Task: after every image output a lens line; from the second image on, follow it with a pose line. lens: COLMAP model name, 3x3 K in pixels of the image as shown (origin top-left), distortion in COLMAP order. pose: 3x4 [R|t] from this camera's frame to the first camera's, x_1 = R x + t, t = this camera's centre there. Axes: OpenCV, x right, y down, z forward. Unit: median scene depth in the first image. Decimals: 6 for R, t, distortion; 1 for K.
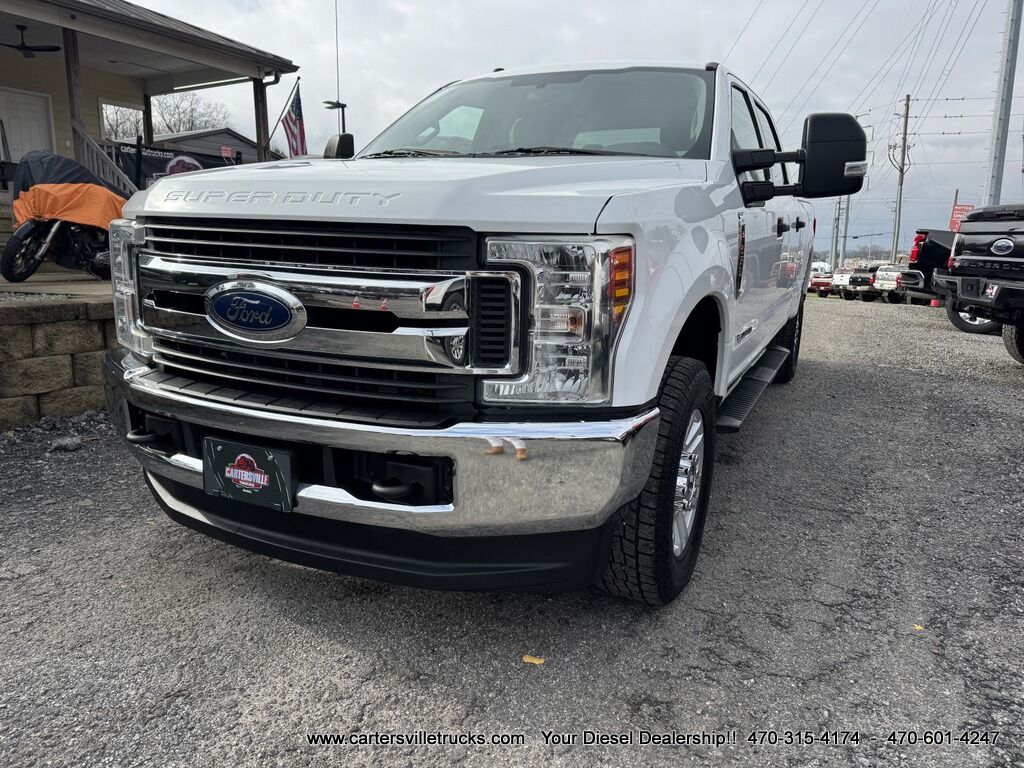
lens RADIAL K [[665.1, 0, 510.0], [0, 665.1, 340.7], [0, 0, 1]] dist [0.044838, -0.040141]
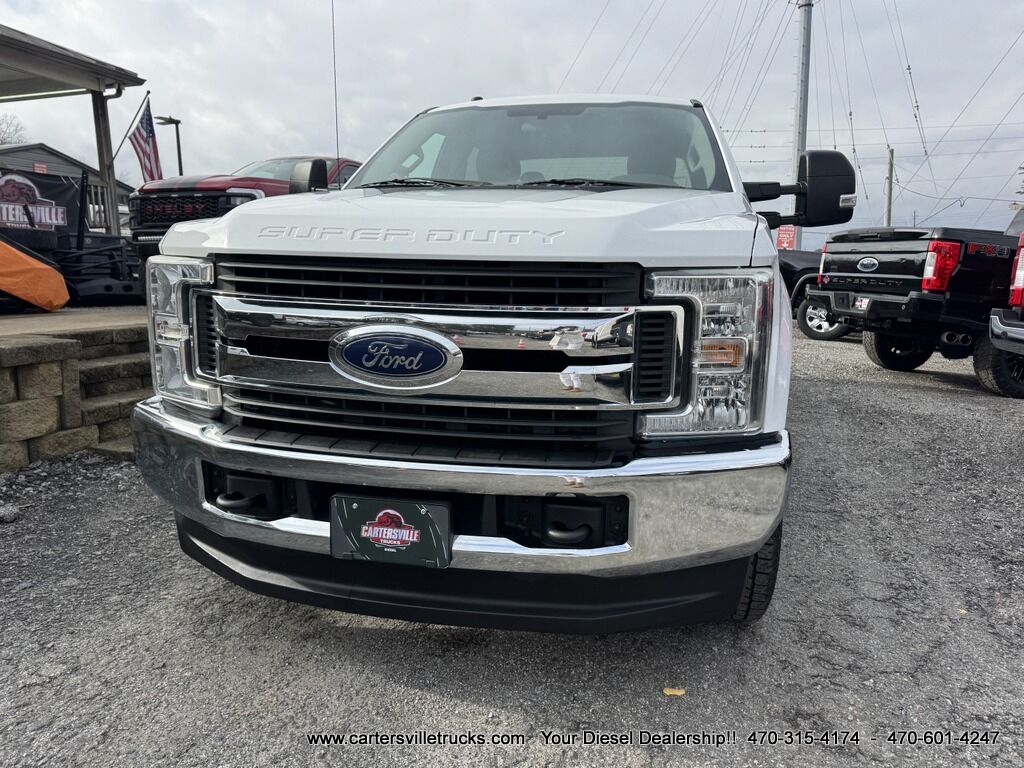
lens RADIAL K [[665.1, 0, 510.0], [0, 665.1, 340.7], [0, 0, 1]] dist [0.044838, -0.040141]
pose [[0.978108, -0.039178, 0.204377, -0.355679], [0.045544, 0.998610, -0.026535, -0.027930], [-0.203053, 0.035262, 0.978533, 0.047118]]
